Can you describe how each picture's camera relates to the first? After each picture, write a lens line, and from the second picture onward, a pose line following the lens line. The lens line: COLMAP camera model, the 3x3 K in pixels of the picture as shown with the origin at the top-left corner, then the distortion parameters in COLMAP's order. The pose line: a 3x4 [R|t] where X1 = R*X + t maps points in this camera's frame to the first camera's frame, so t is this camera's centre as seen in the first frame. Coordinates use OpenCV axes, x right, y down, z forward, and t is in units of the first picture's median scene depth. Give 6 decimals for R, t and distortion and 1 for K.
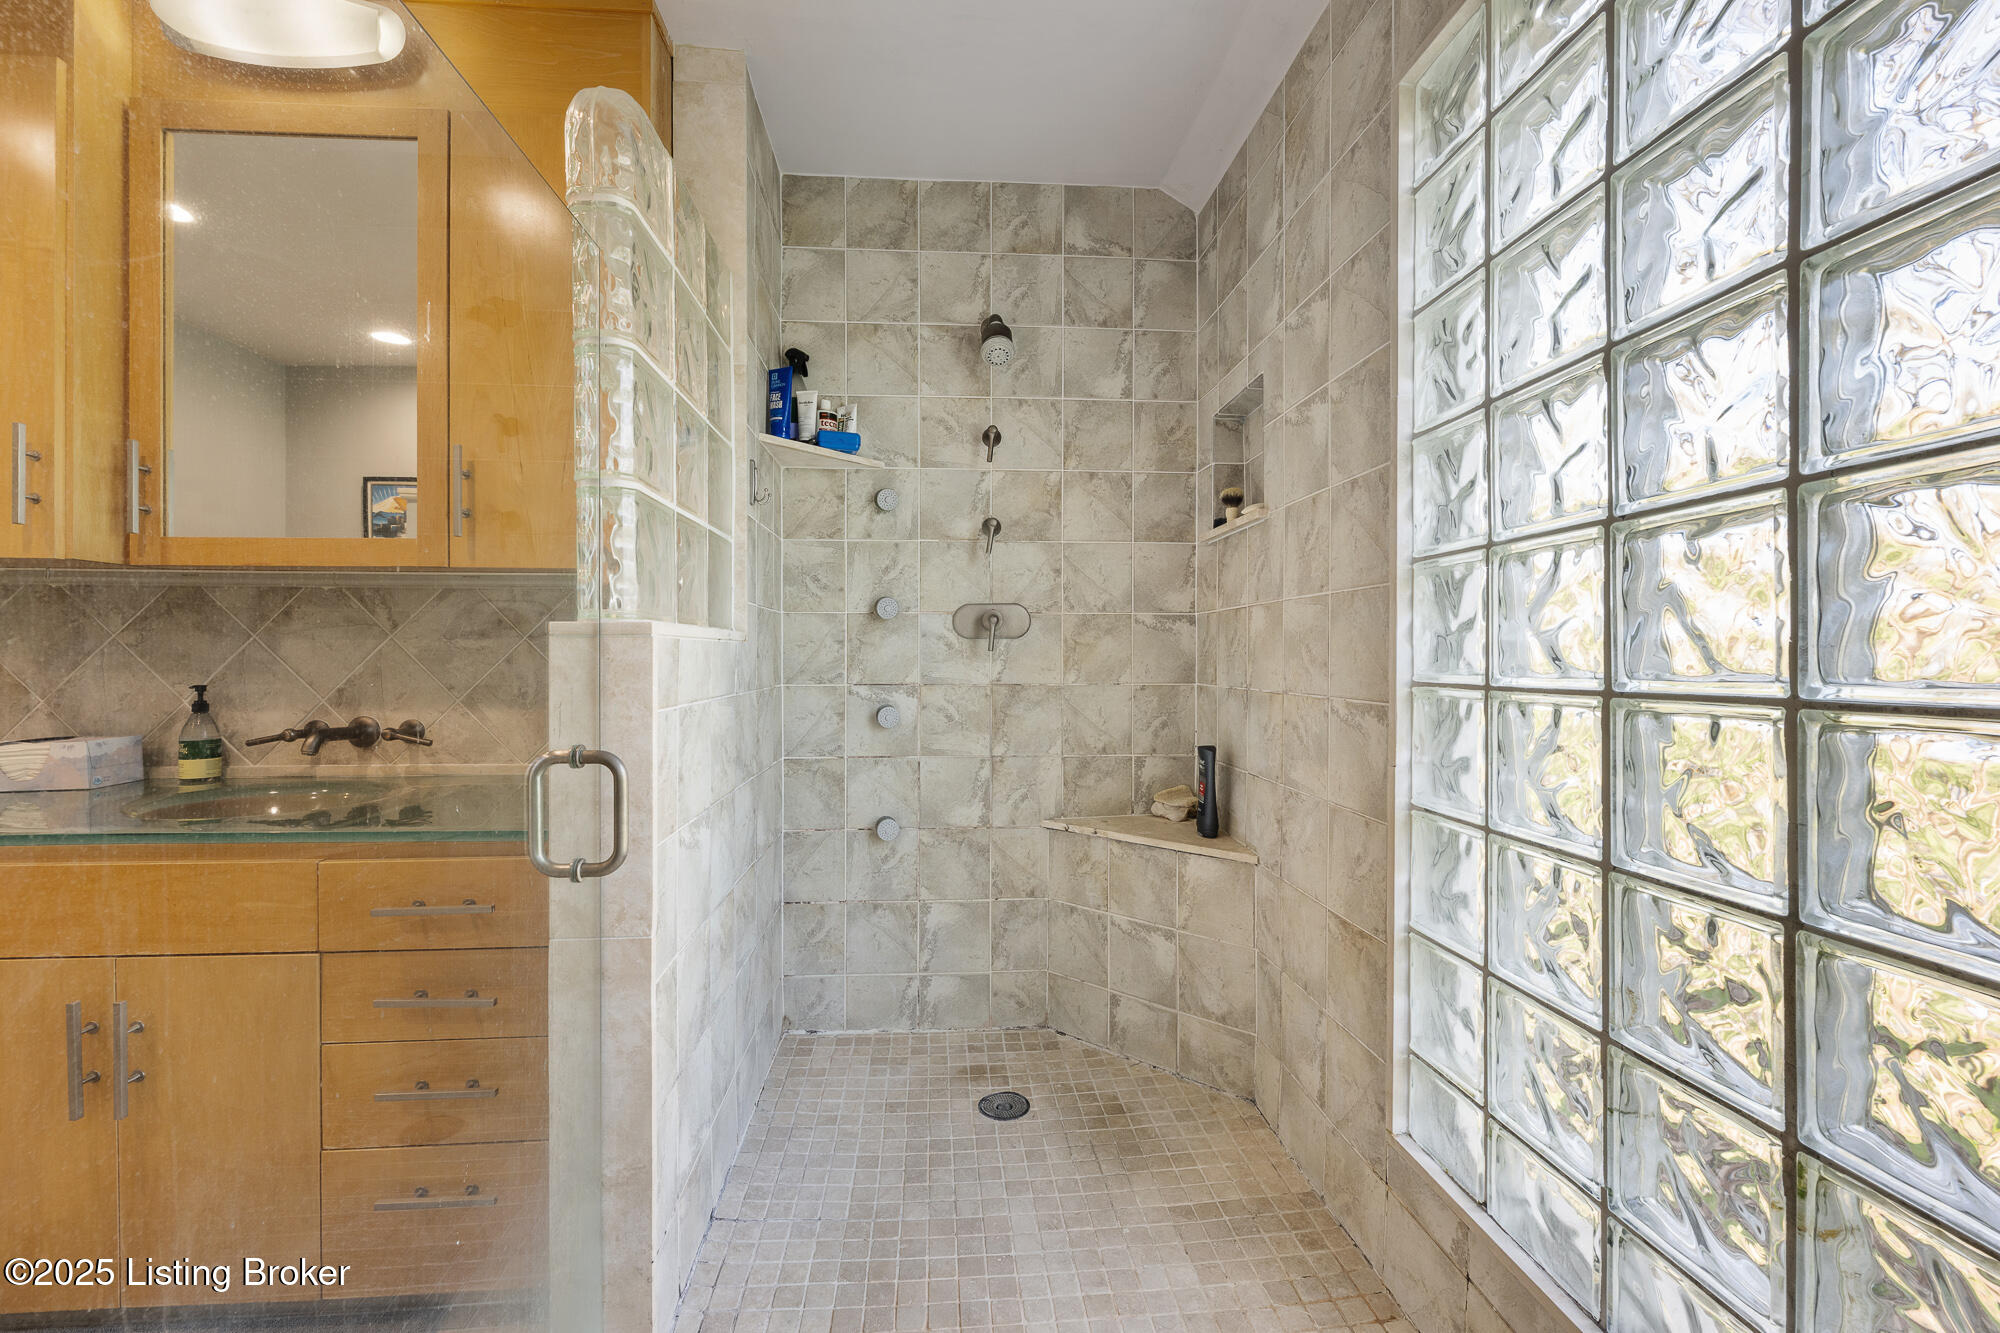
lens RADIAL K [[792.8, 0, 998.1], [0, 792.8, 664.3], [0, 0, 1]] dist [-0.003916, 0.000234]
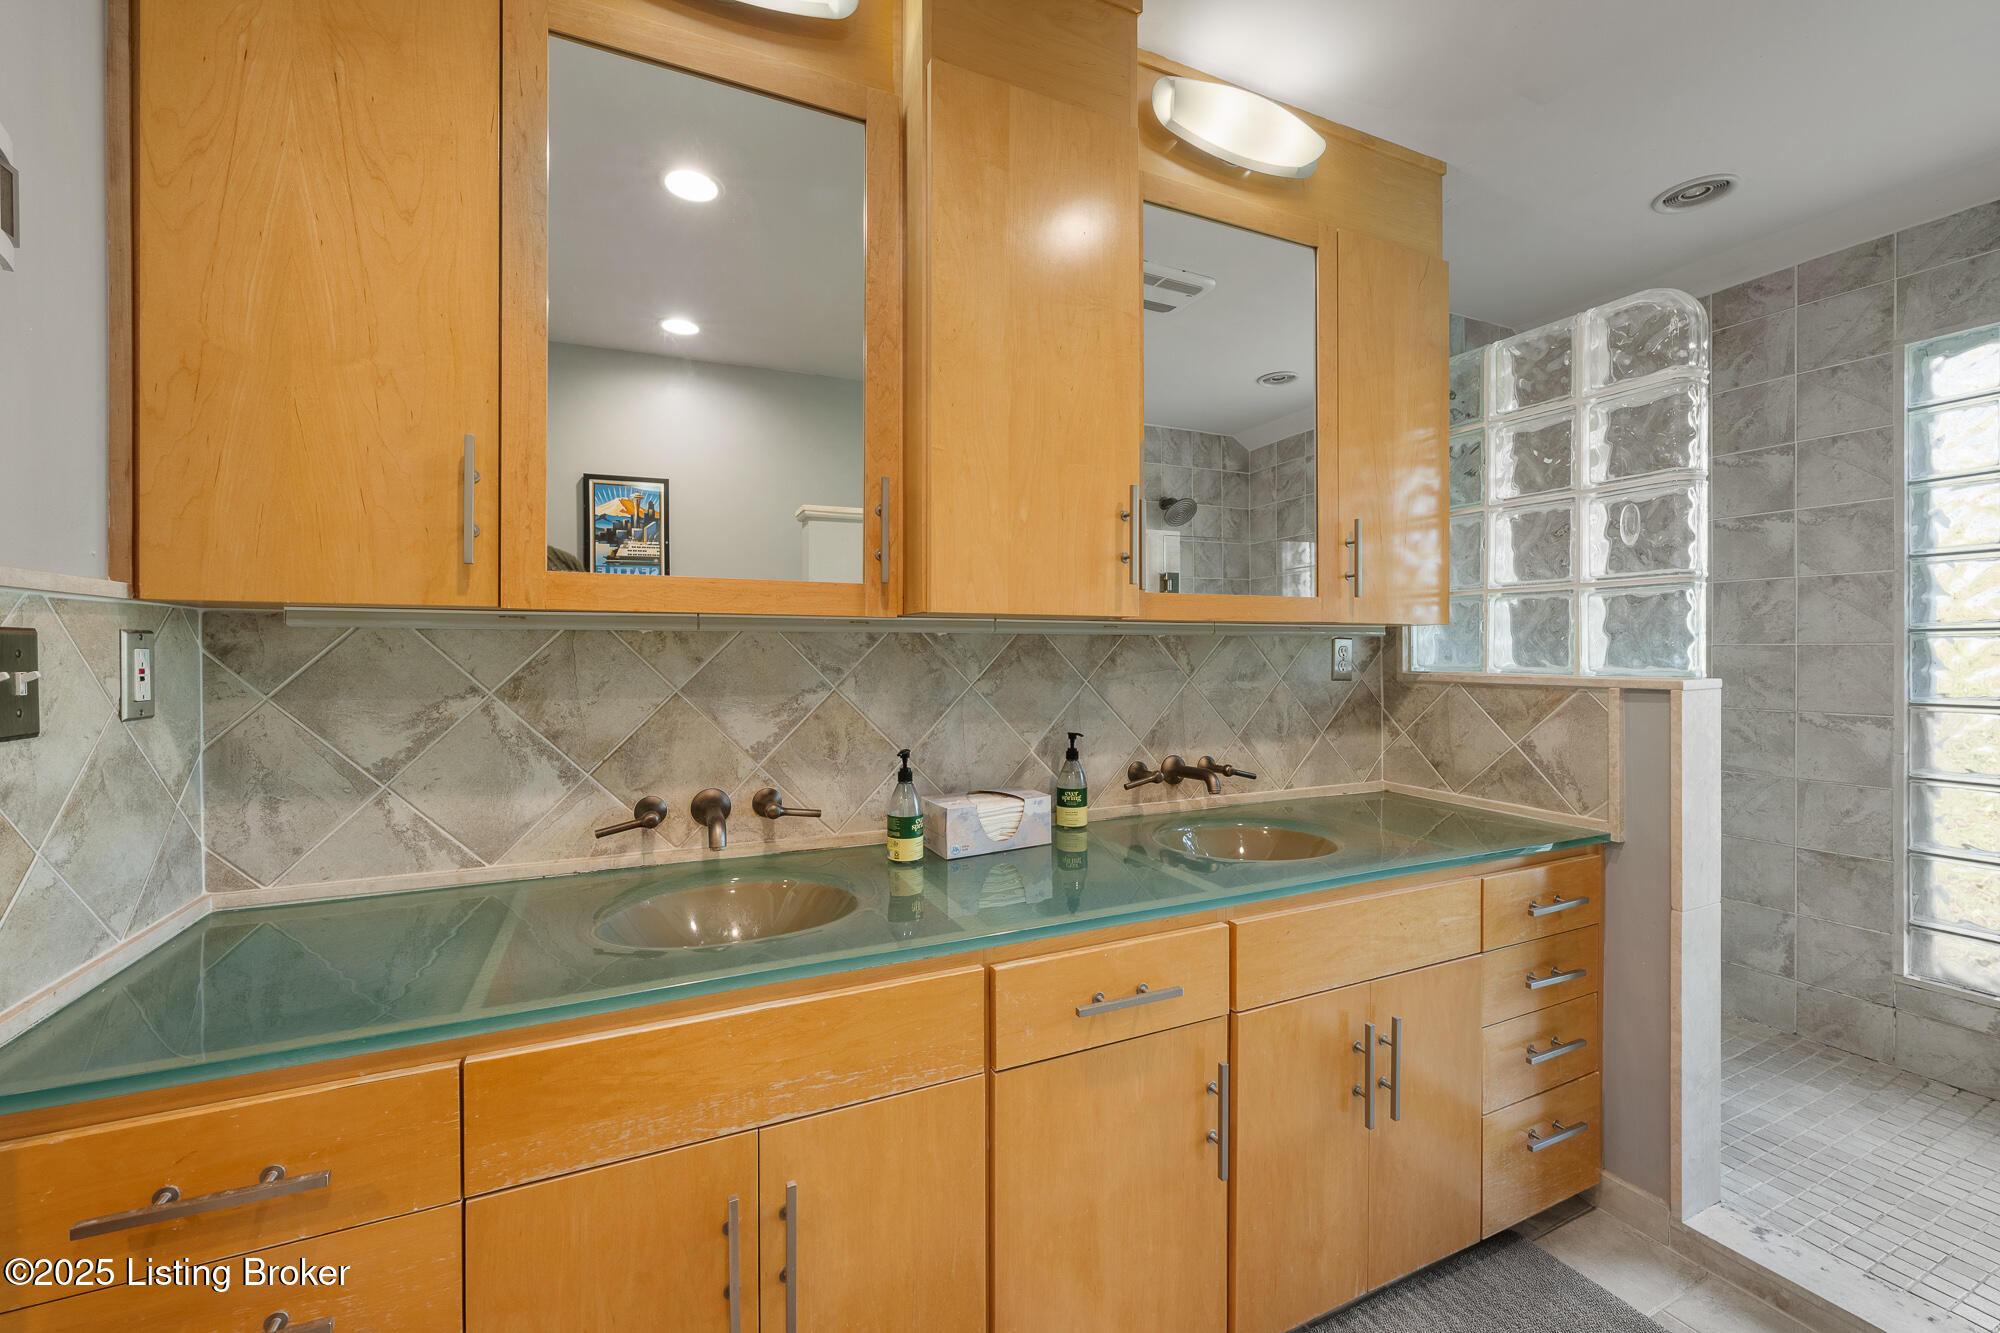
lens RADIAL K [[792.8, 0, 1005.0], [0, 792.8, 655.7], [0, 0, 1]] dist [-0.003916, 0.000234]
pose [[0.937081, -0.006694, 0.349047, -1.392581], [0.008087, 0.999964, -0.002534, -0.067990], [-0.349017, 0.005197, 0.937102, 0.076794]]
